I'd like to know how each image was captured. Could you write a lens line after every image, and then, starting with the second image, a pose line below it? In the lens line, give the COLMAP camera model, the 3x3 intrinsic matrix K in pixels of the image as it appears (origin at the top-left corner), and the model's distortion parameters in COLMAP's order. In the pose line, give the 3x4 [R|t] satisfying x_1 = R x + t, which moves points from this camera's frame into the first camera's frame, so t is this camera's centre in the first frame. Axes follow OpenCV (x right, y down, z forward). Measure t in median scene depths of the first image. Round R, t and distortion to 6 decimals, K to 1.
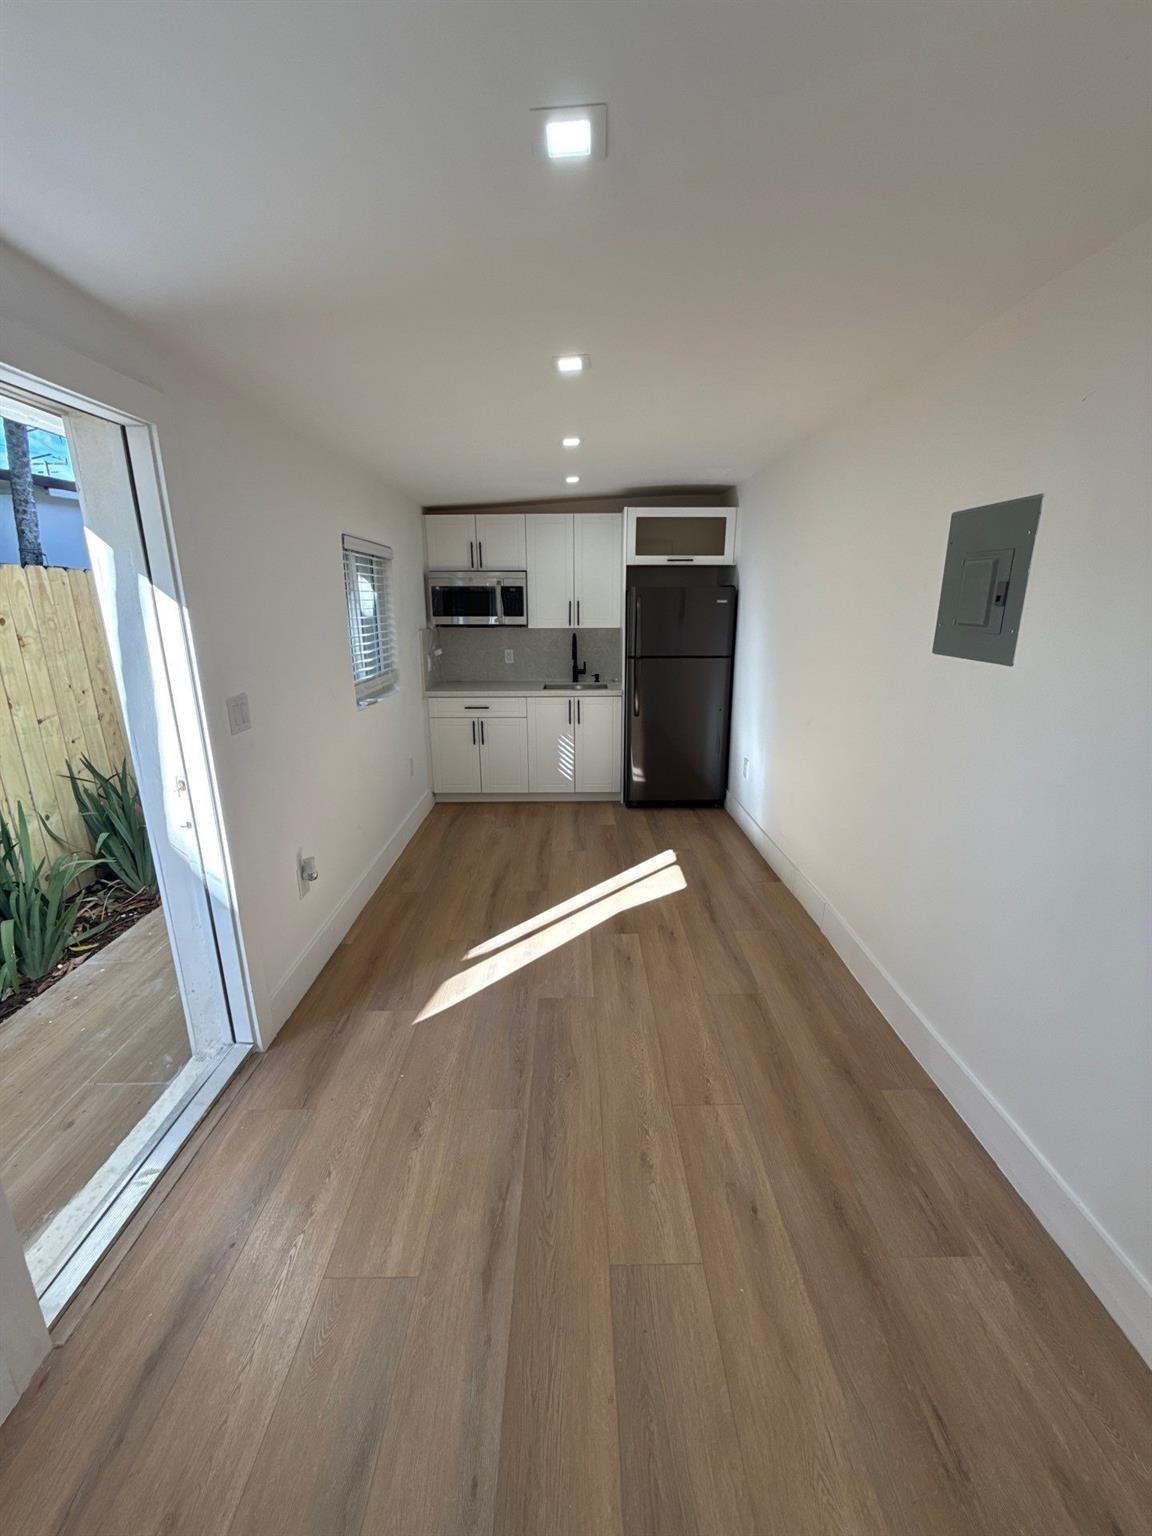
lens RADIAL K [[613.1, 0, 578.3], [0, 613.1, 768.6], [0, 0, 1]] dist [0.001206, -0.000205]
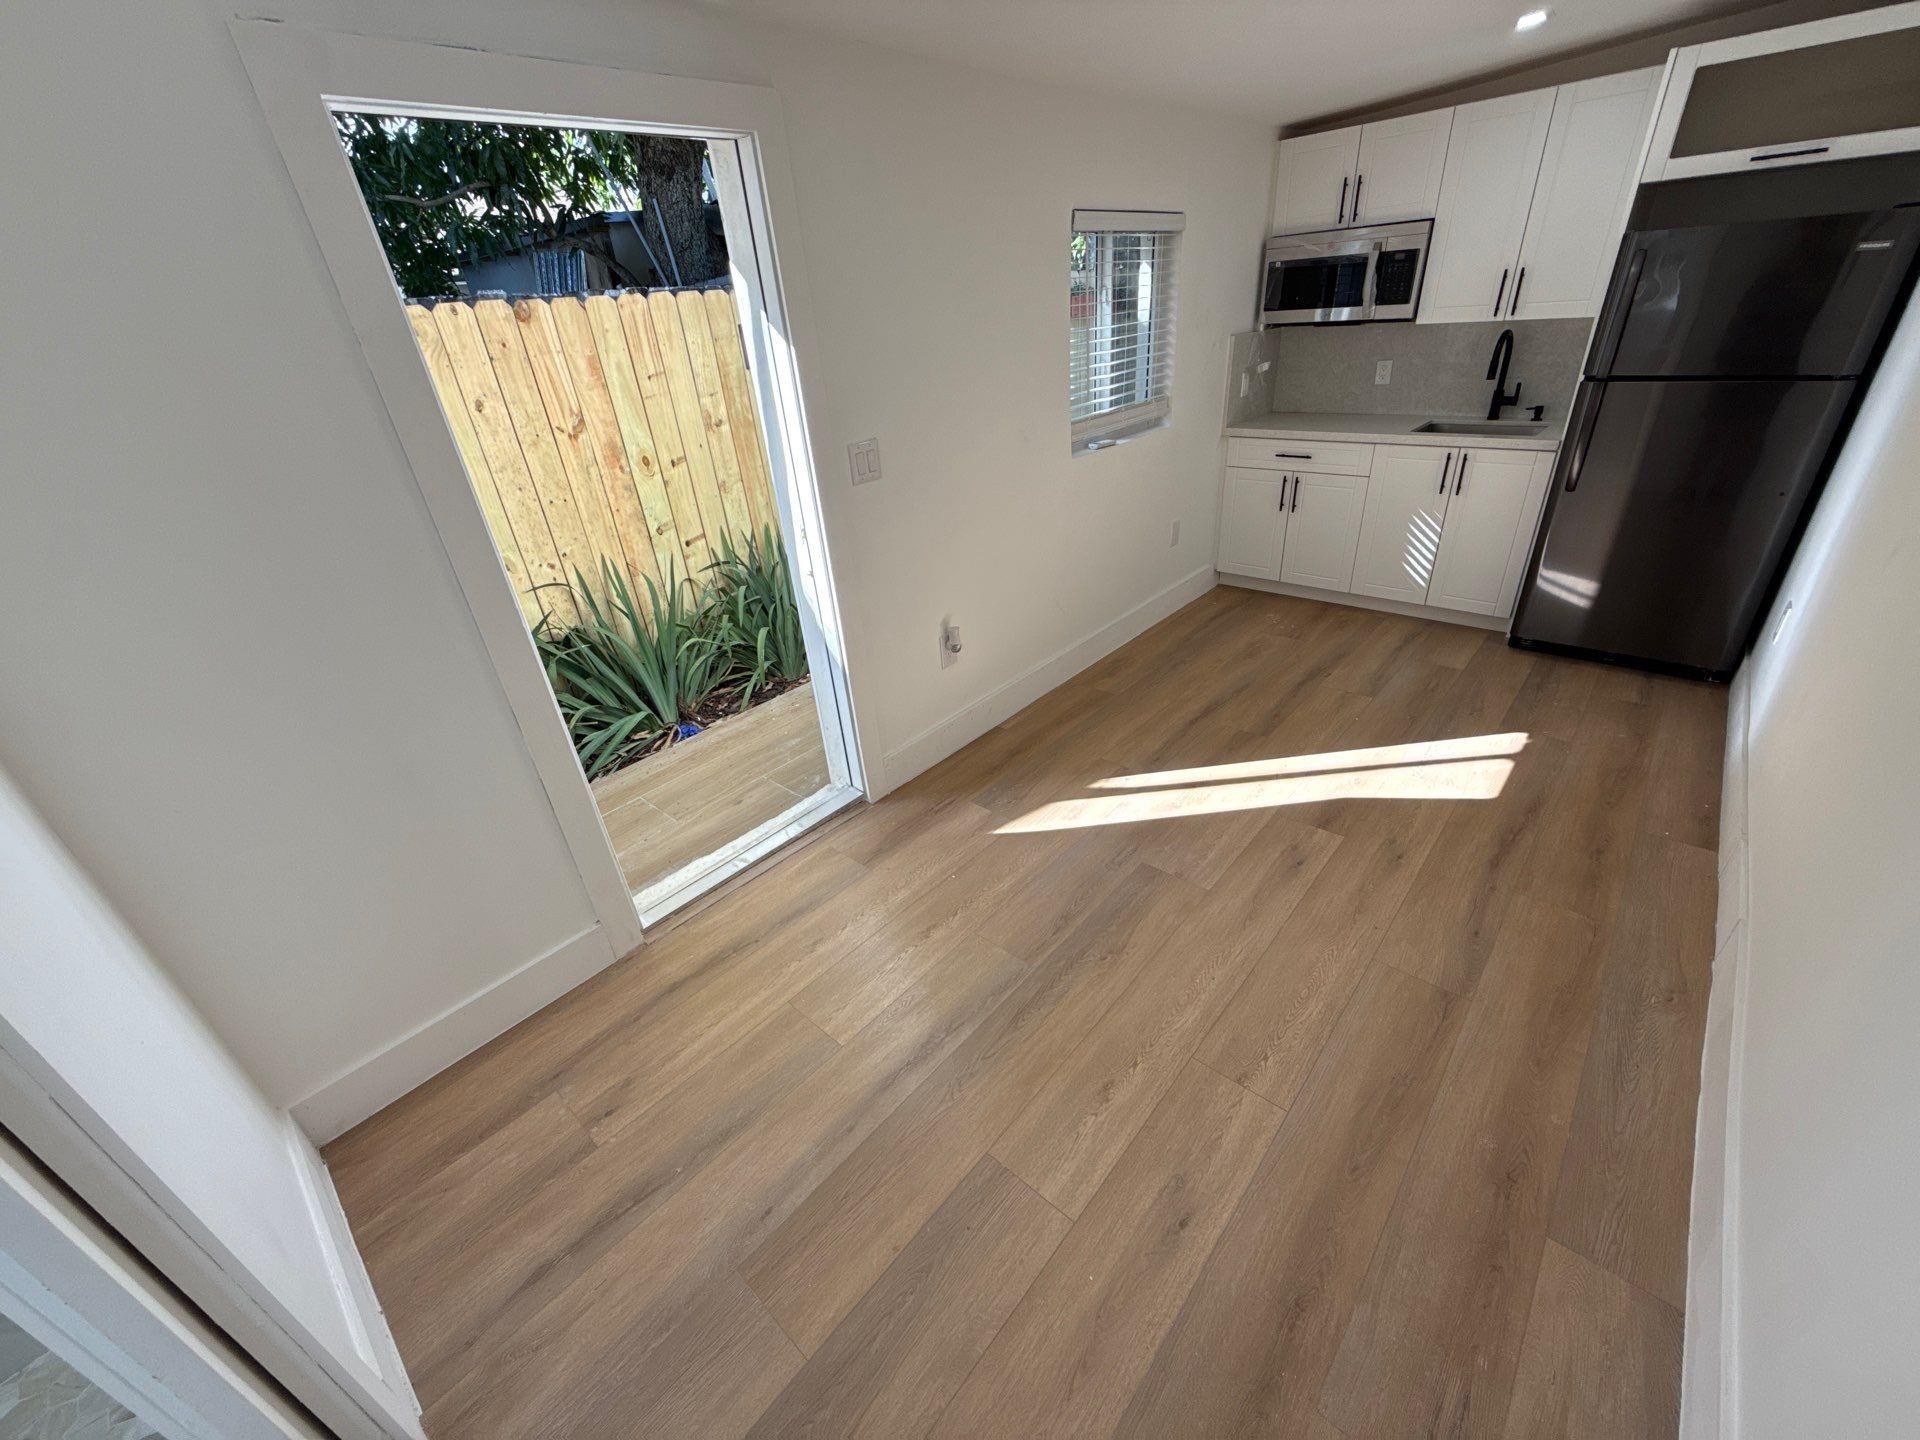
lens RADIAL K [[766.3, 0, 962.2], [0, 766.3, 718.6], [0, 0, 1]] dist [0.001206, -0.000205]
pose [[0.738004, 0.276460, -0.615565, 0.225638], [-0.107432, 0.948725, 0.297287, -0.048051], [0.666190, -0.153268, 0.729863, 0.110528]]
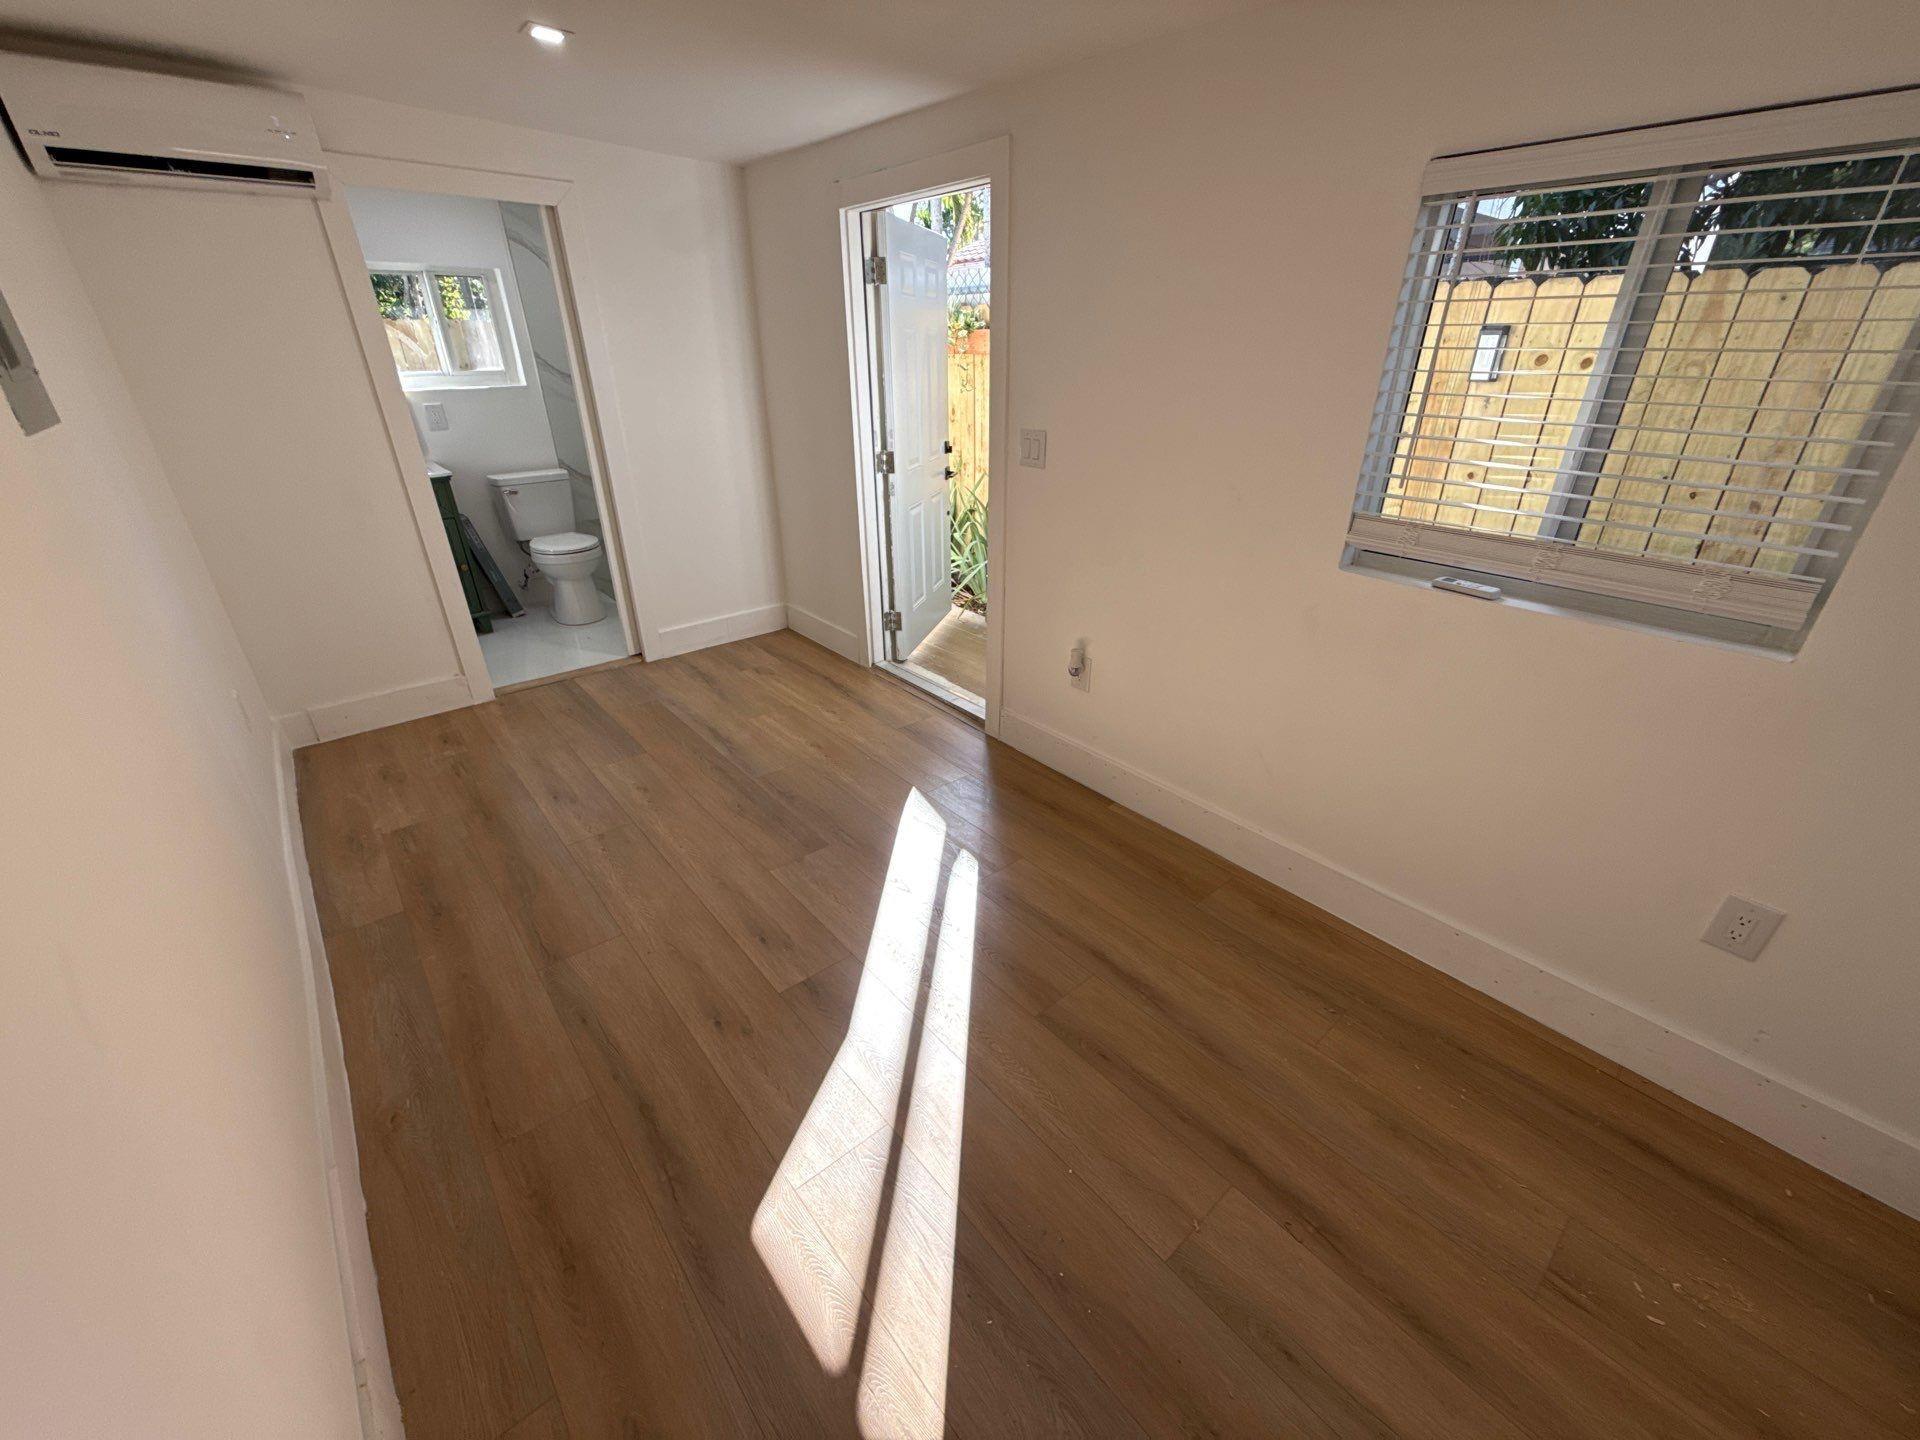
lens RADIAL K [[766.3, 0, 961.1], [0, 766.3, 718.0], [0, 0, 1]] dist [0.001206, -0.000205]
pose [[-0.764294, 0.283935, -0.578995, 0.249164], [-0.171424, 0.776091, 0.606875, -0.298007], [0.621666, 0.563084, -0.544488, 1.117963]]
